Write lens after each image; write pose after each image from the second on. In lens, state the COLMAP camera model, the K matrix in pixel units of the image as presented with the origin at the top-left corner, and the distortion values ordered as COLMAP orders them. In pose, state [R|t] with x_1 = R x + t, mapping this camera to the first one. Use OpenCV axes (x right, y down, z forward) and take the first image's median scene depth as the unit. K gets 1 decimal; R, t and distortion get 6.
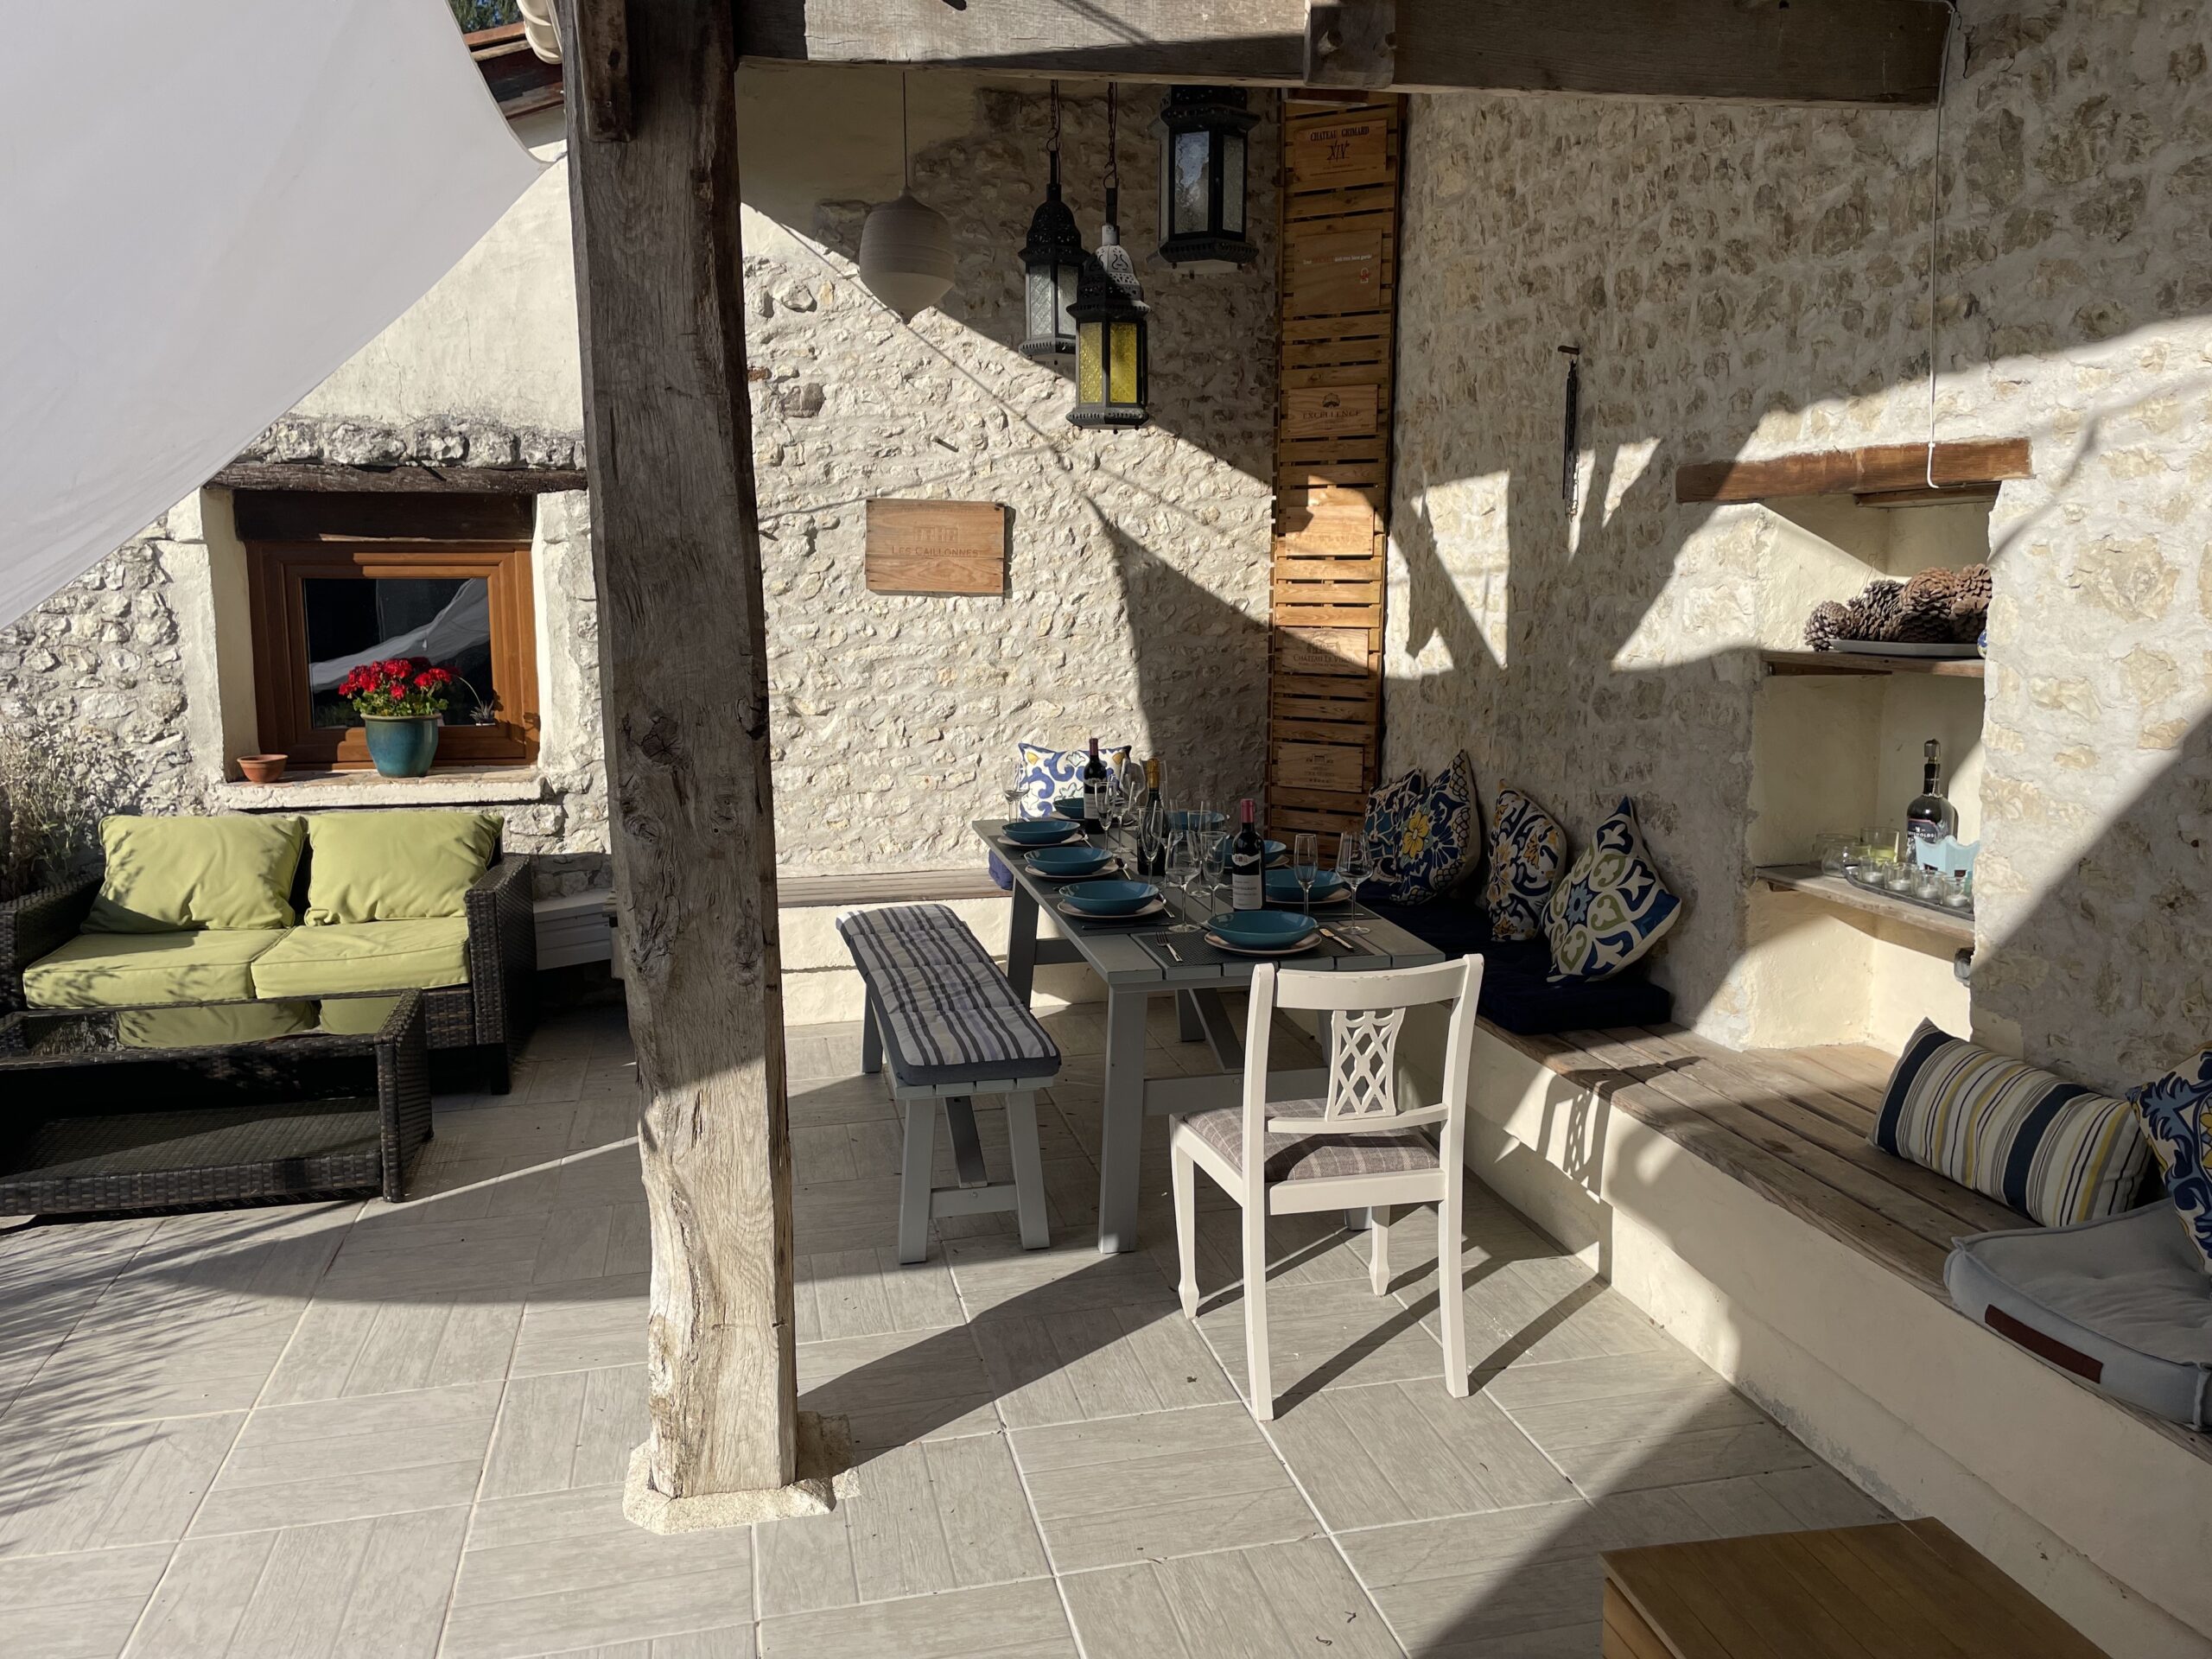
lens RADIAL K [[1662.2, 0, 1086.2], [0, 1662.2, 830.0], [0, 0, 1]] dist [0.067704, -0.097179]
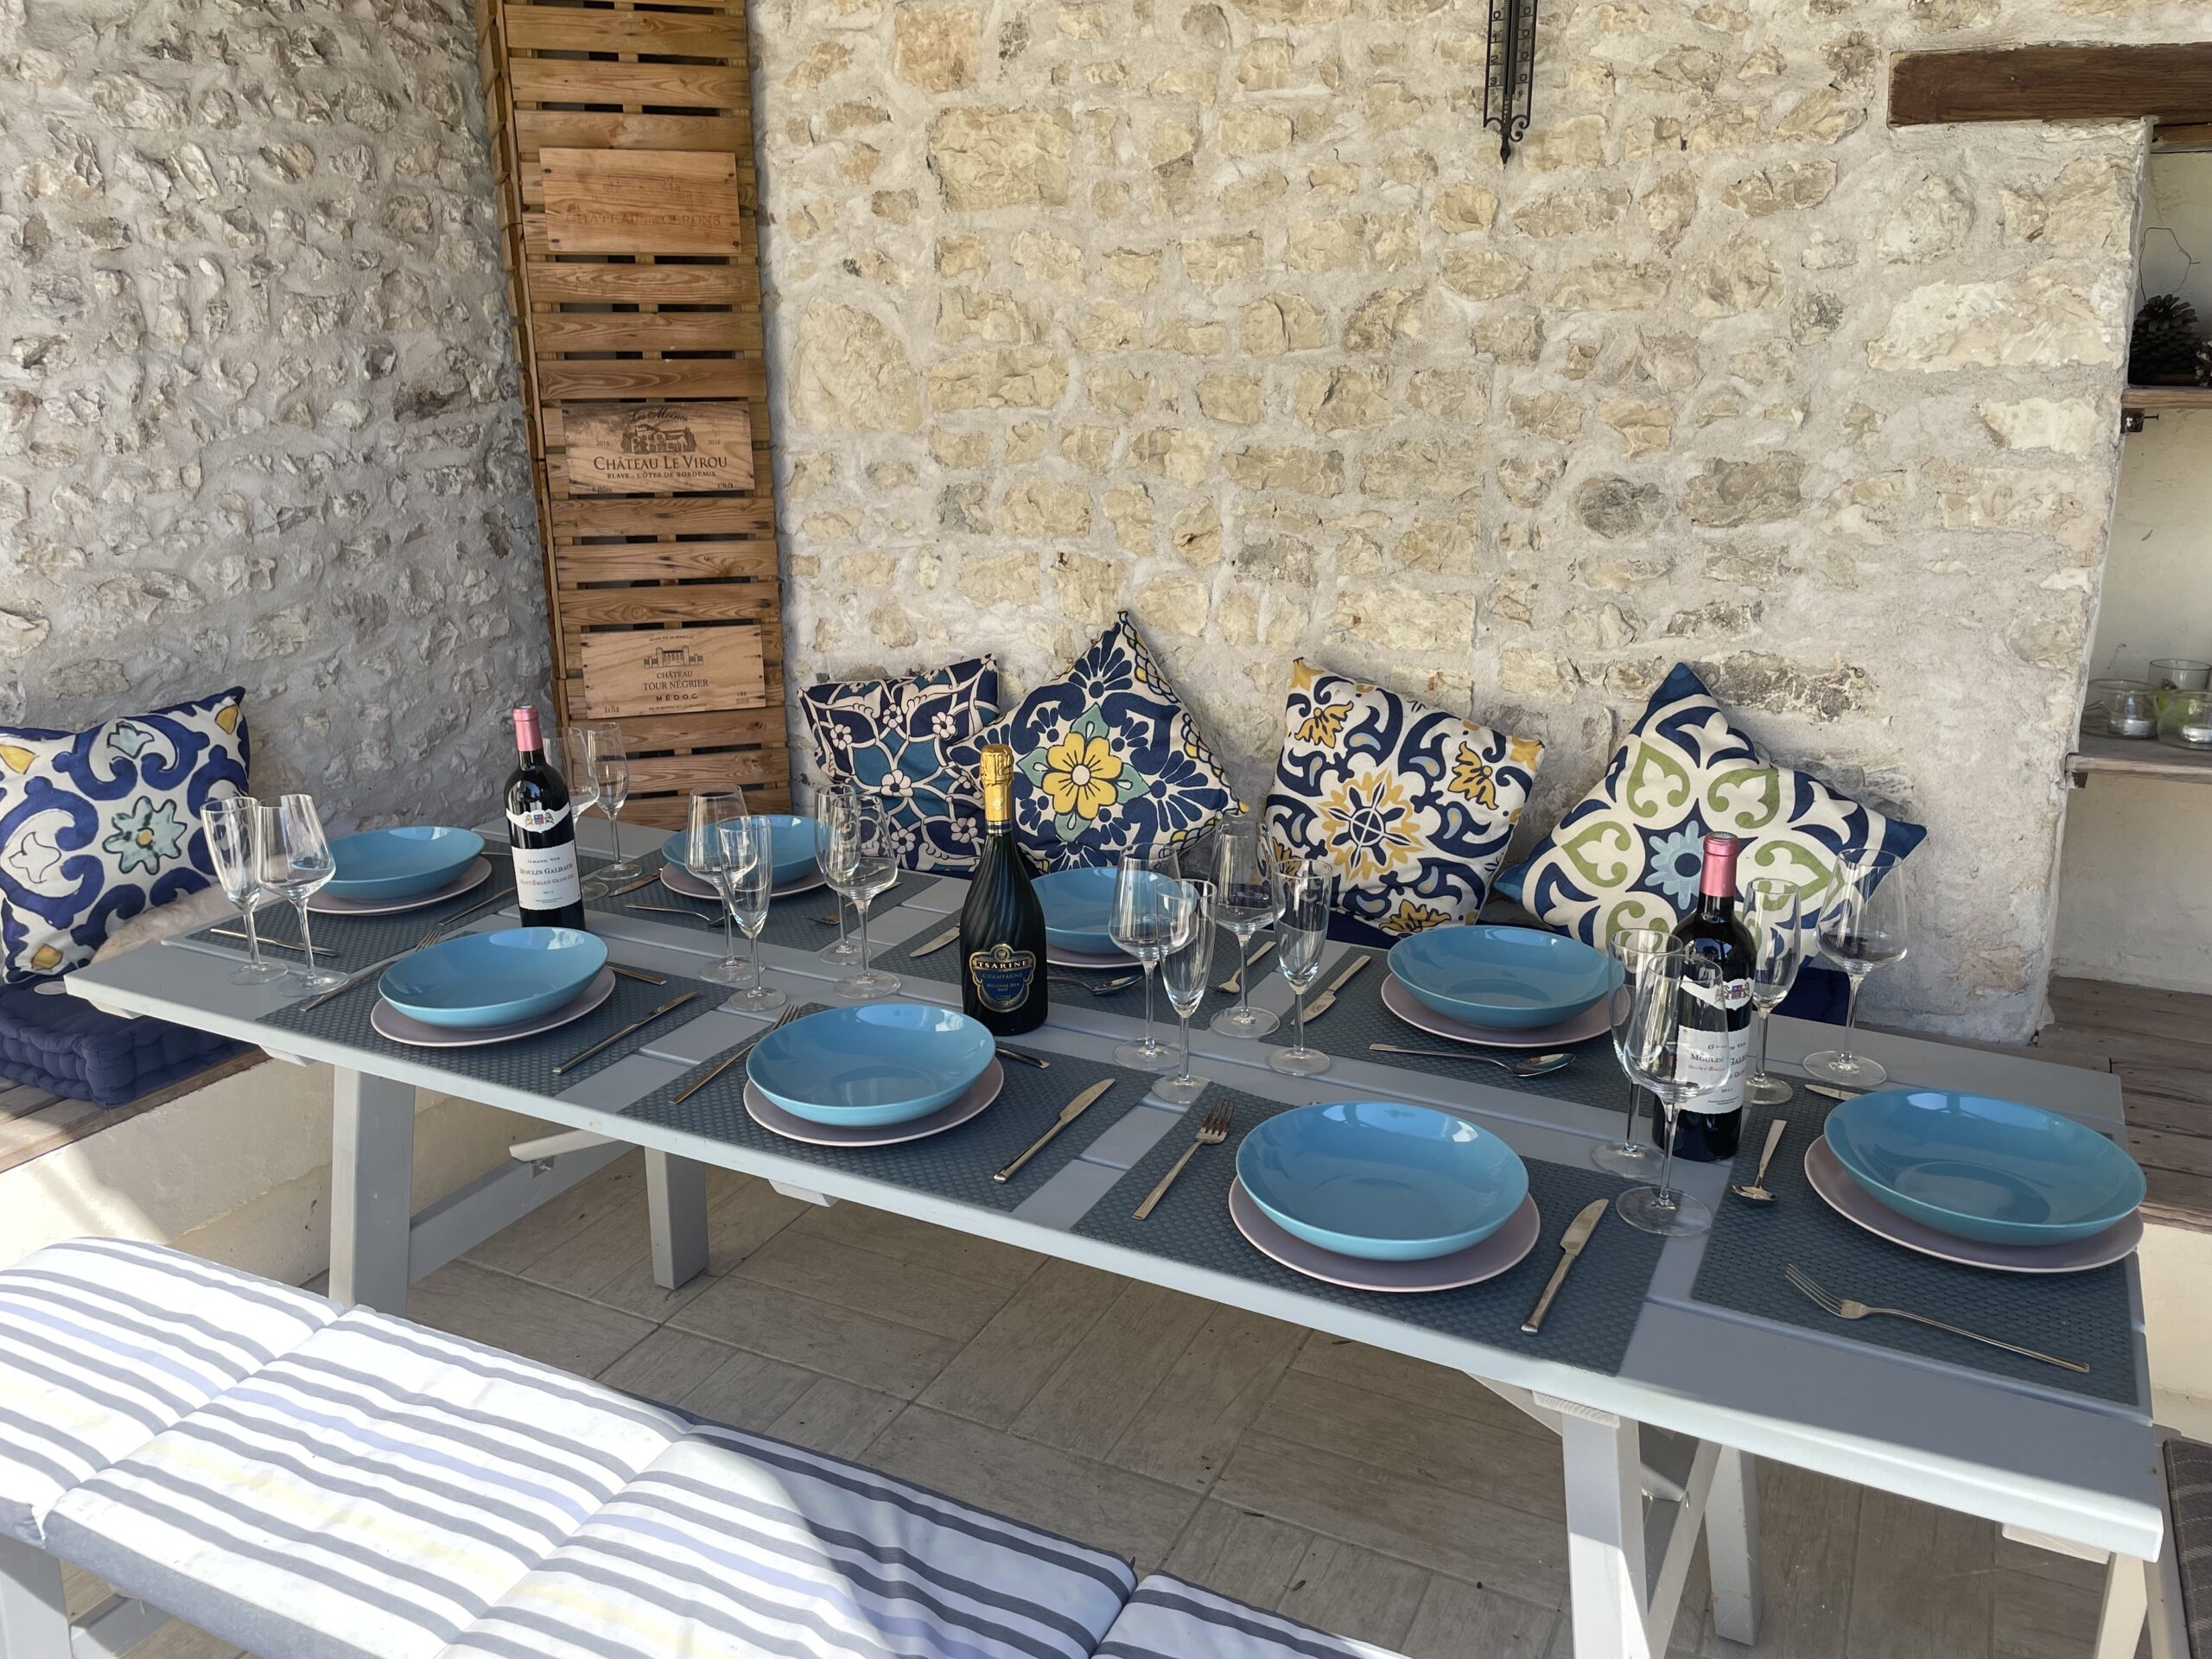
lens RADIAL K [[1662.2, 0, 1112.7], [0, 1662.2, 809.7], [0, 0, 1]] dist [0.067704, -0.097179]
pose [[0.629978, -0.219802, 0.744859, -0.175789], [0.130681, 0.975439, 0.177318, -0.070496], [-0.765539, -0.014367, 0.643229, 0.549054]]
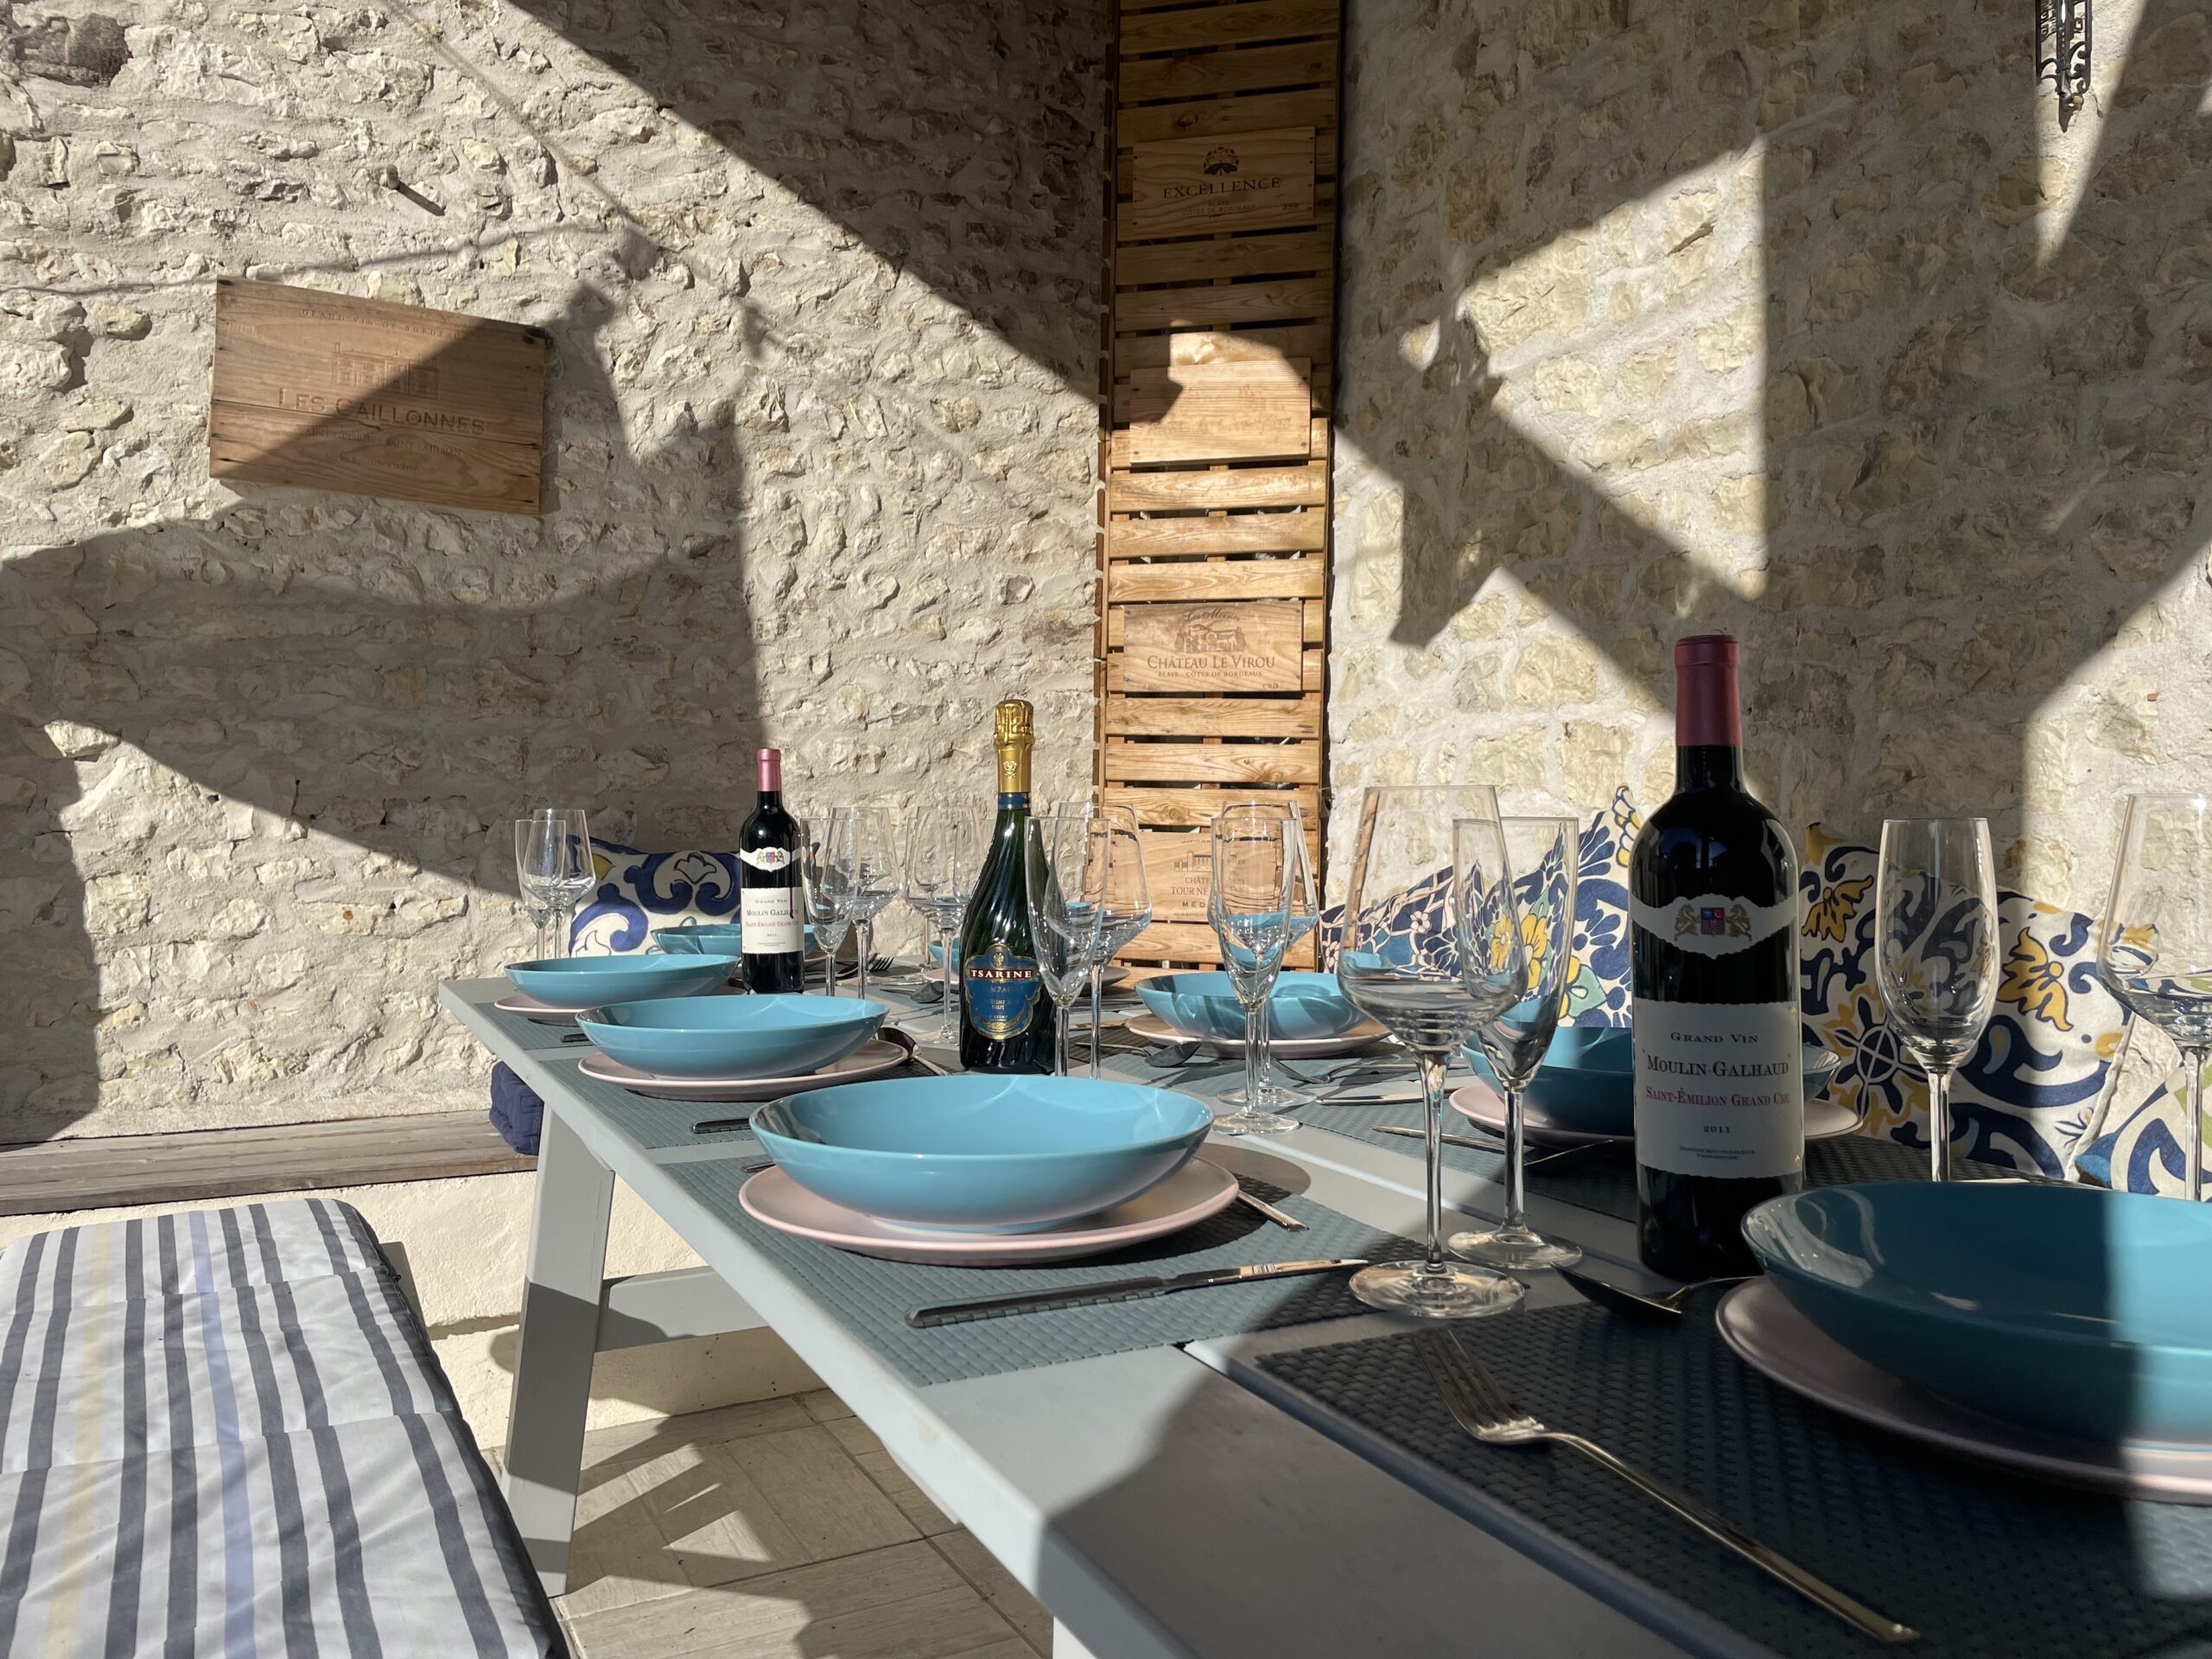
lens RADIAL K [[1662.2, 0, 1127.1], [0, 1662.2, 831.2], [0, 0, 1]] dist [0.067704, -0.097179]
pose [[0.961983, 0.013691, 0.272765, -0.018283], [0.028120, 0.988469, -0.148788, 0.021865], [-0.271657, 0.150802, 0.950506, 0.526298]]
